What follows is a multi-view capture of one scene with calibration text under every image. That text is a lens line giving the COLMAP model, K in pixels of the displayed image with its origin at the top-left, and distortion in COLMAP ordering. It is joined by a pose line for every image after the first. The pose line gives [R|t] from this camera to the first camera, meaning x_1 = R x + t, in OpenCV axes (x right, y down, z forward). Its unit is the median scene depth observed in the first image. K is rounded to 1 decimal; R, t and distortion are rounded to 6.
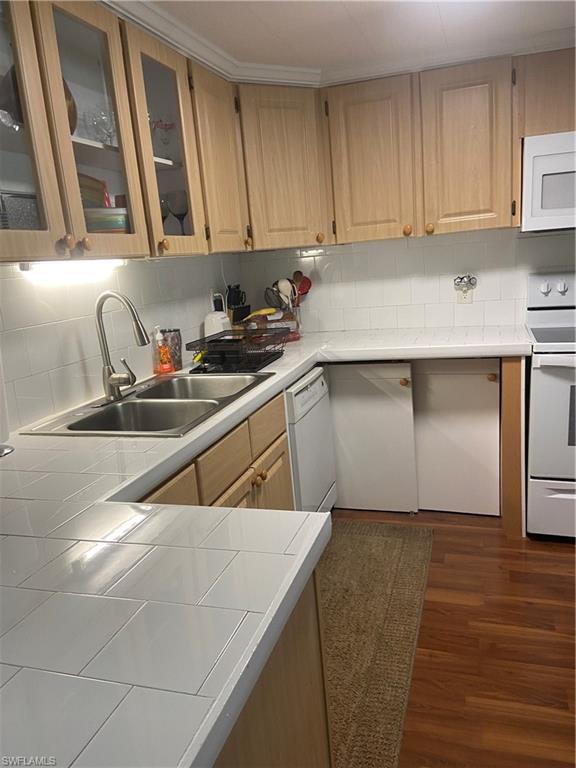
lens RADIAL K [[581.2, 0, 299.0], [0, 581.2, 385.7], [0, 0, 1]] dist [0.104087, -0.104068]
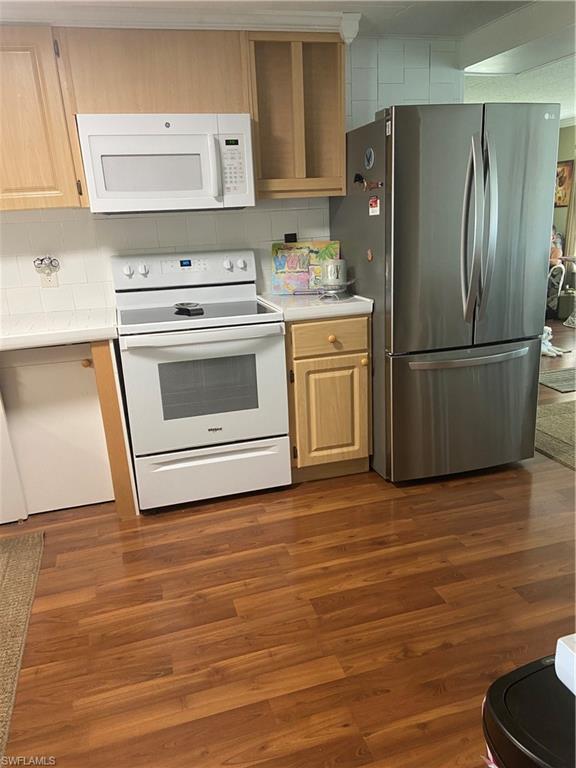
lens RADIAL K [[581.2, 0, 292.2], [0, 581.2, 381.6], [0, 0, 1]] dist [0.104087, -0.104068]
pose [[0.830534, -0.124481, 0.542879, 0.083031], [0.111671, 0.992129, 0.056651, -0.000884], [-0.545658, 0.013573, 0.837898, 0.001481]]
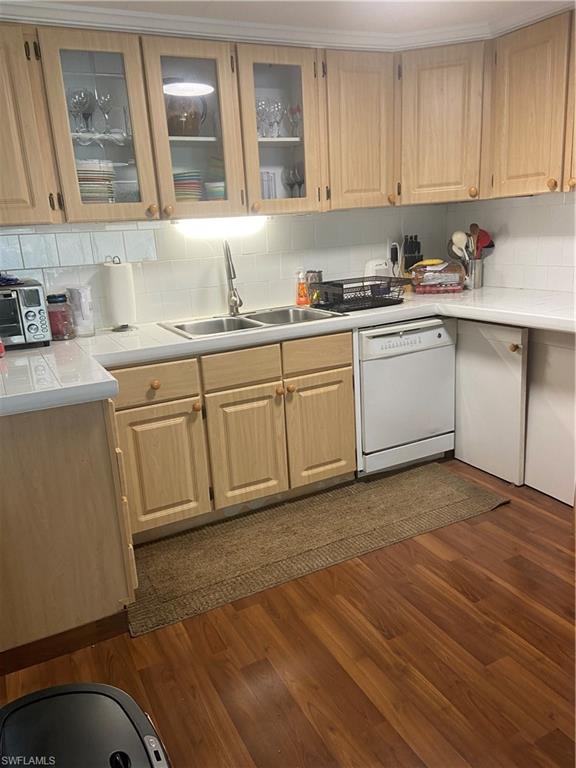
lens RADIAL K [[581.2, 0, 281.8], [0, 581.2, 385.2], [0, 0, 1]] dist [0.104087, -0.104068]
pose [[0.695804, 0.226655, -0.681530, 0.646871], [-0.152255, 0.973882, 0.168438, -0.056564], [0.701908, -0.013434, 0.712141, 0.044013]]
